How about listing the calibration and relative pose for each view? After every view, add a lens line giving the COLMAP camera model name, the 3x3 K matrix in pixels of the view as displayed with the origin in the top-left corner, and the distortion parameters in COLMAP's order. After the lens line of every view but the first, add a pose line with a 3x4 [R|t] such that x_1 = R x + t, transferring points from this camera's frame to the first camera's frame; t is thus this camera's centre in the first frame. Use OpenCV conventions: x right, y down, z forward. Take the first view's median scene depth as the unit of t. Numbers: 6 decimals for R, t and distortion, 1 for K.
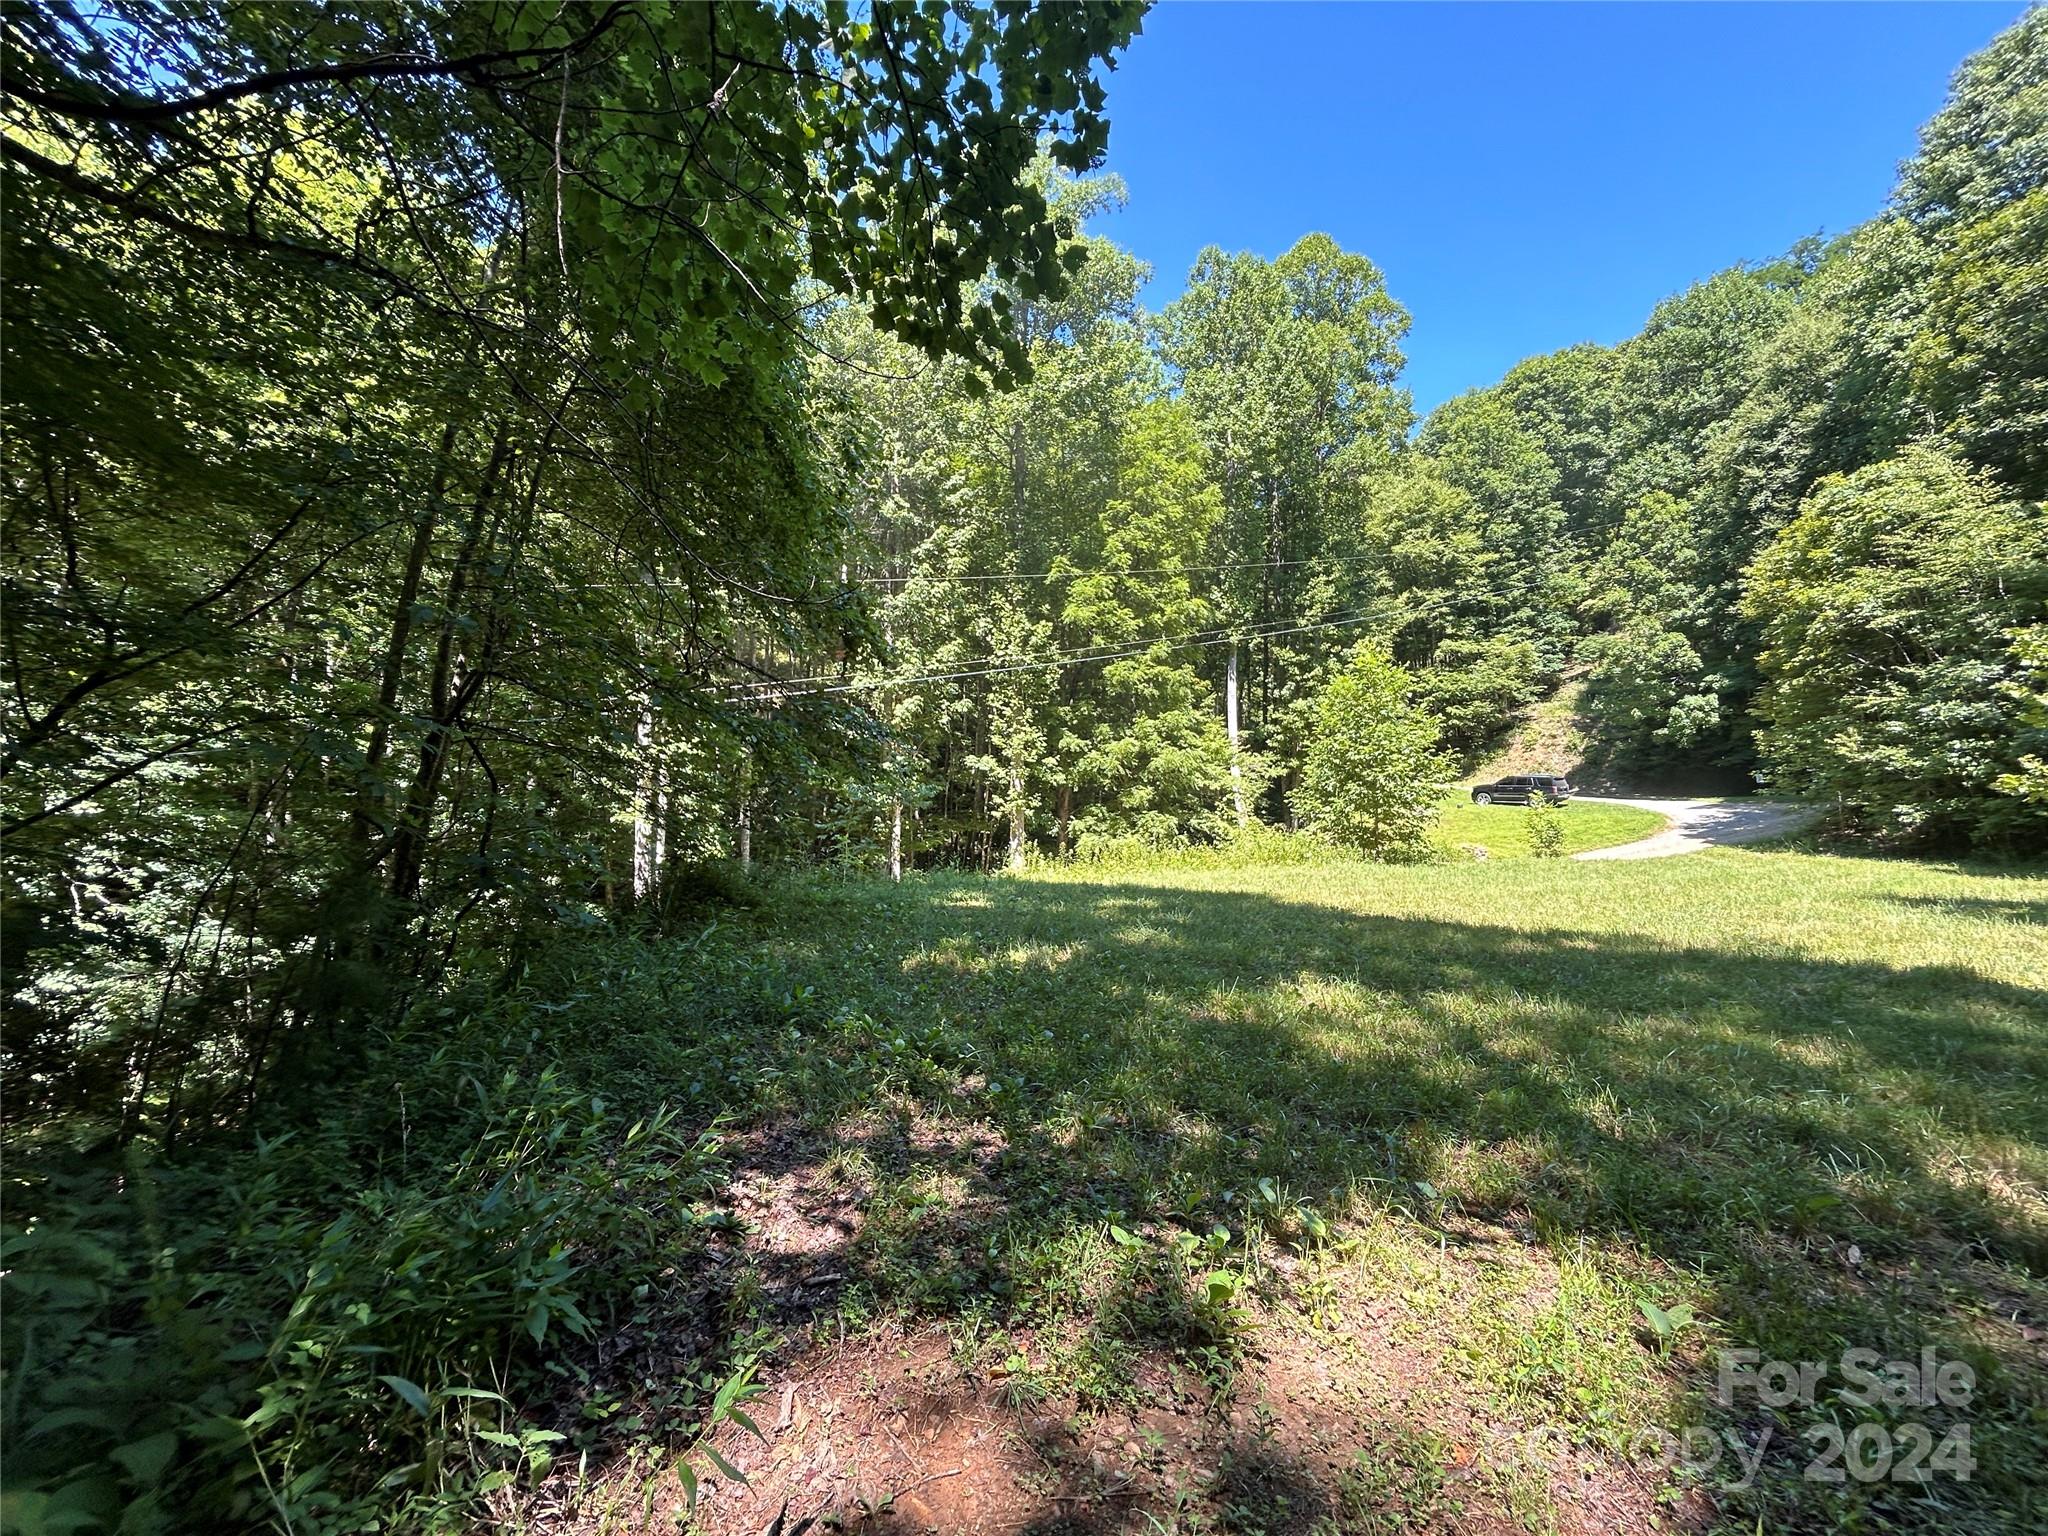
lens RADIAL K [[835.9, 0, 1028.3], [0, 835.9, 756.6], [0, 0, 1]] dist [0.009913, 0.000024]
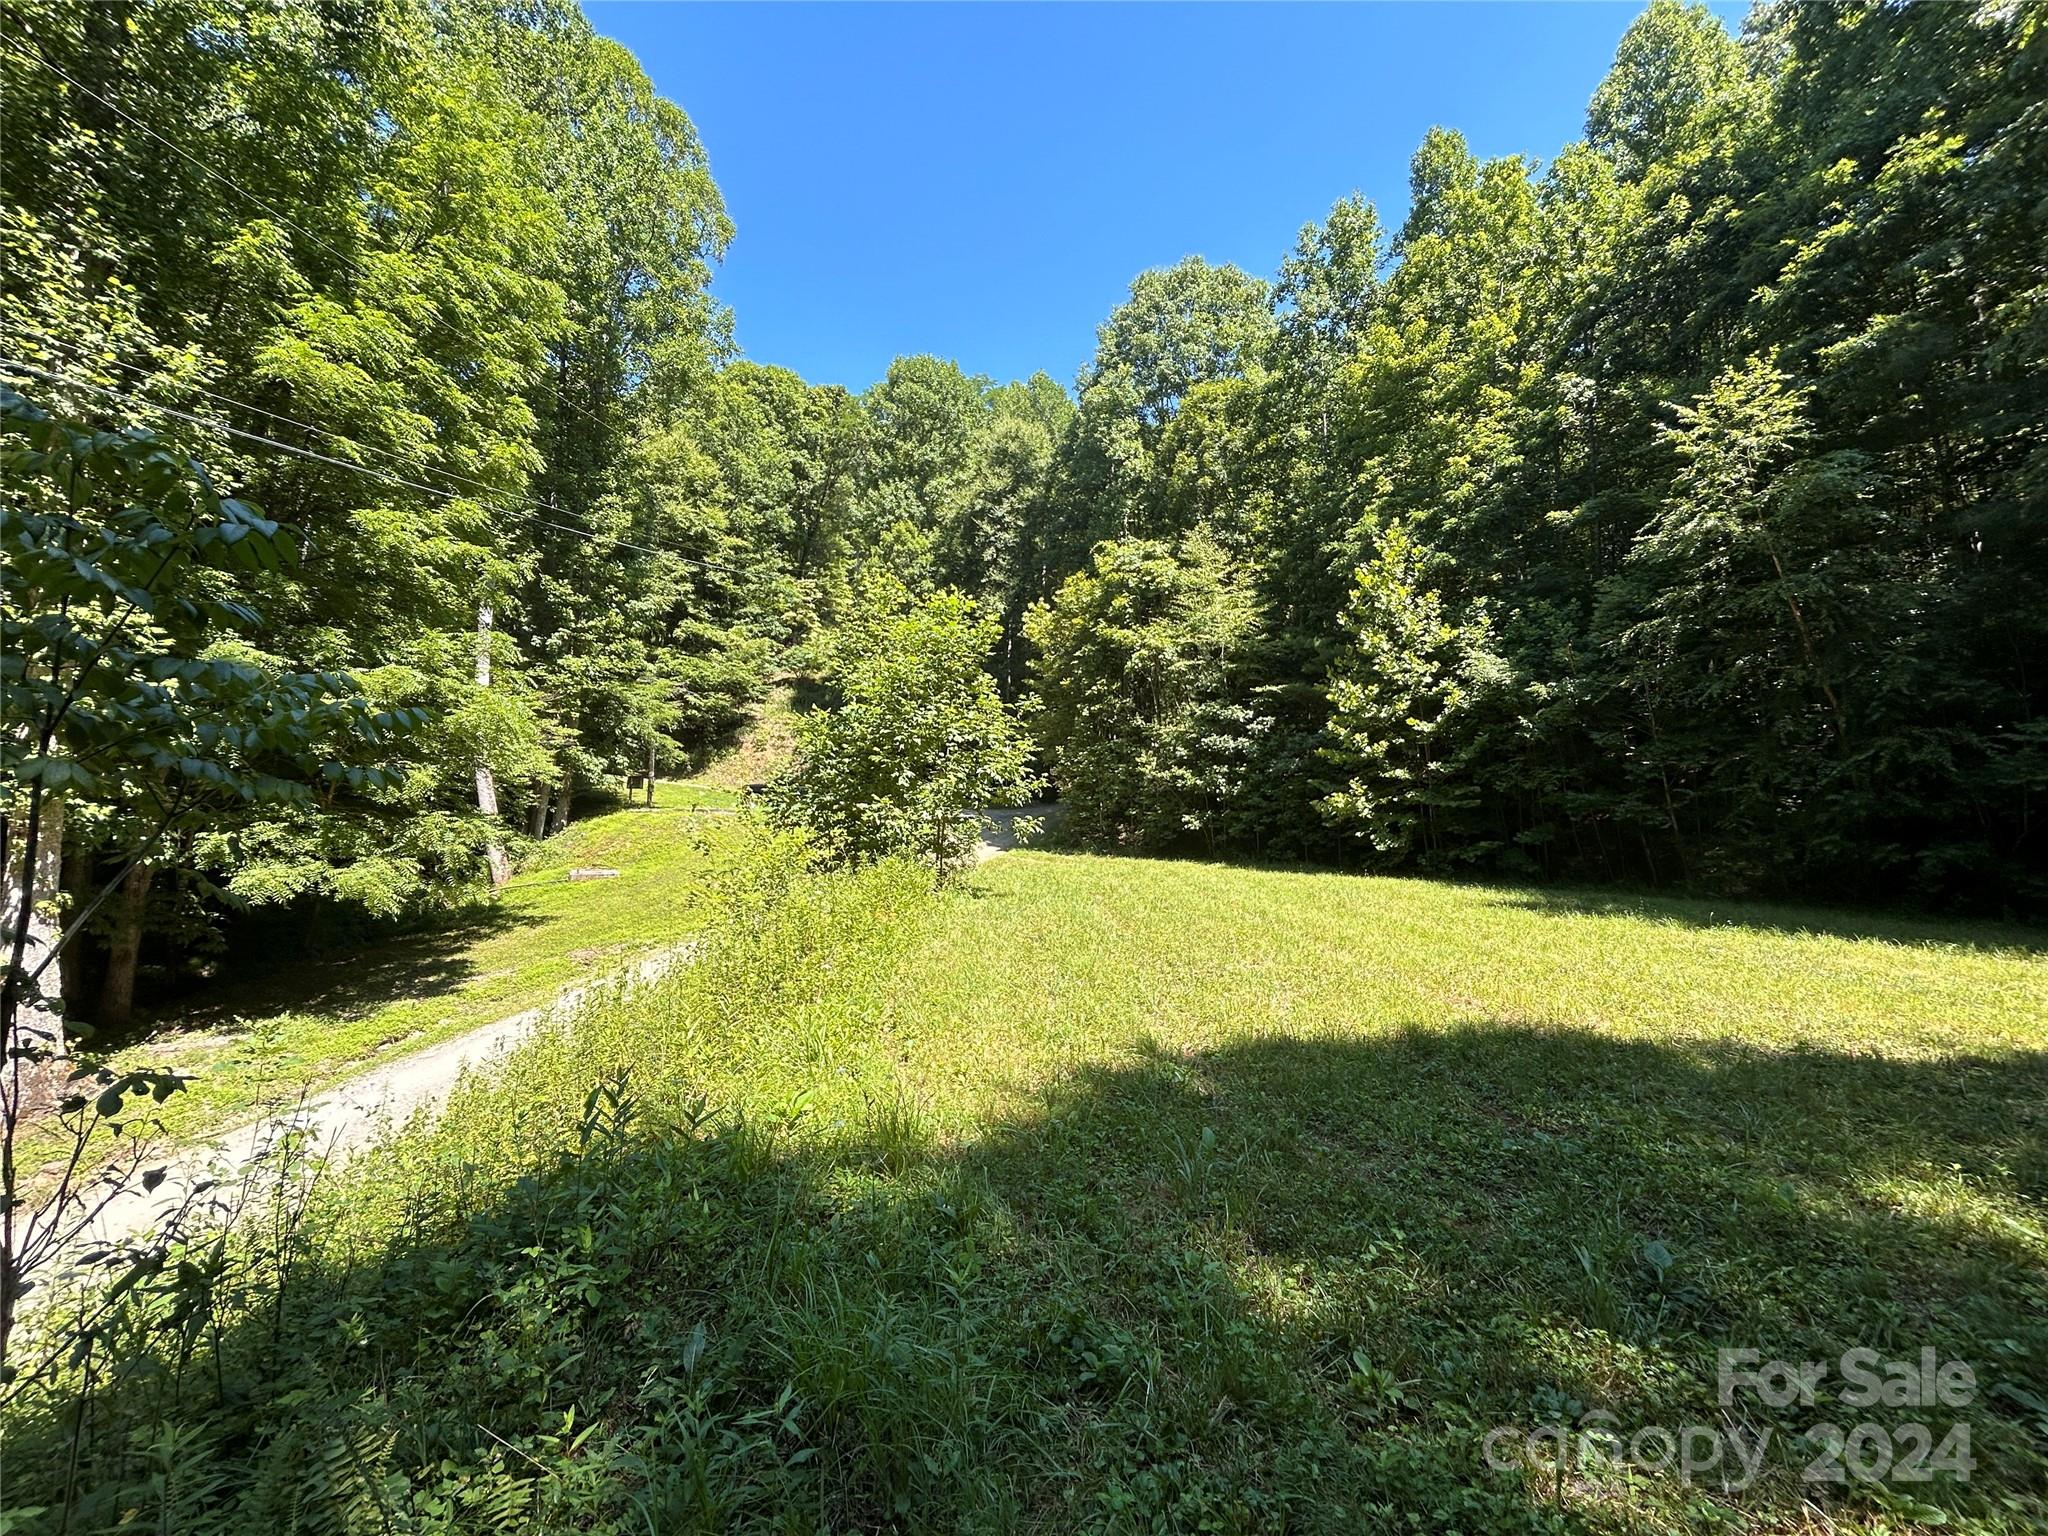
lens RADIAL K [[831.7, 0, 1023.4], [0, 831.7, 762.4], [0, 0, 1]] dist [0.000526, 0.000047]
pose [[0.530241, 0.061203, 0.845635, -0.082626], [-0.069566, 0.997169, -0.028550, 0.020514], [-0.844988, -0.043689, 0.532997, 0.354762]]
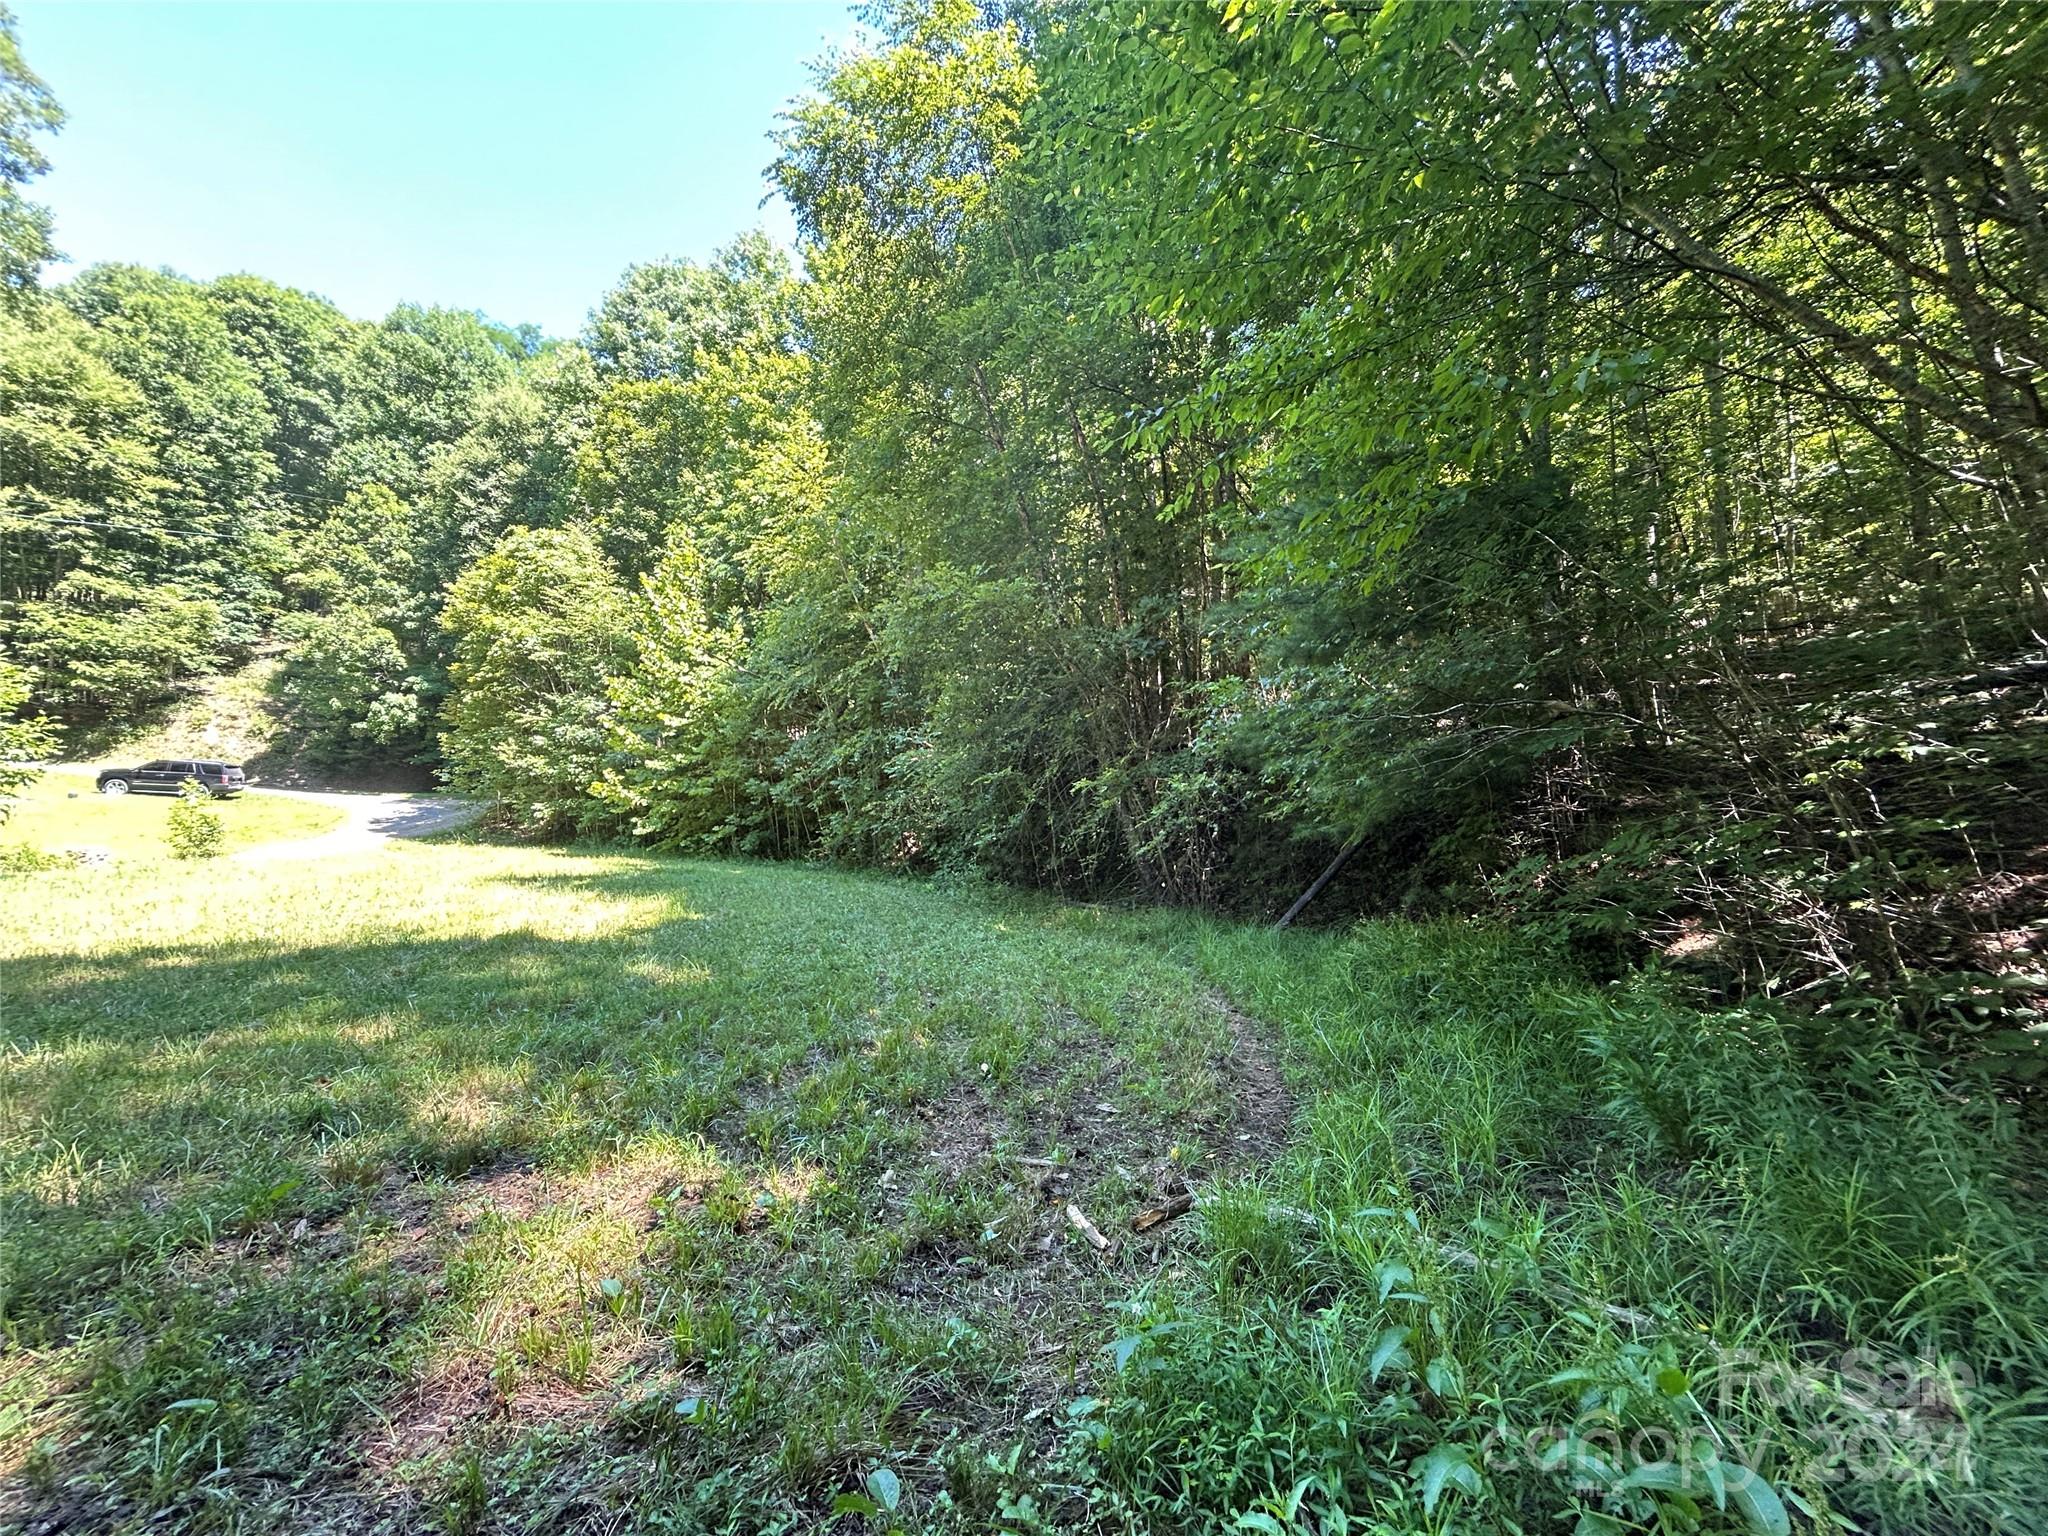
lens RADIAL K [[833.9, 0, 1022.1], [0, 833.9, 761.1], [0, 0, 1]] dist [0.001174, 0.000195]
pose [[0.253133, 0.065270, 0.965227, 0.010841], [-0.075999, 0.995980, -0.047419, -0.000631], [-0.964442, -0.061354, 0.257076, -0.006468]]
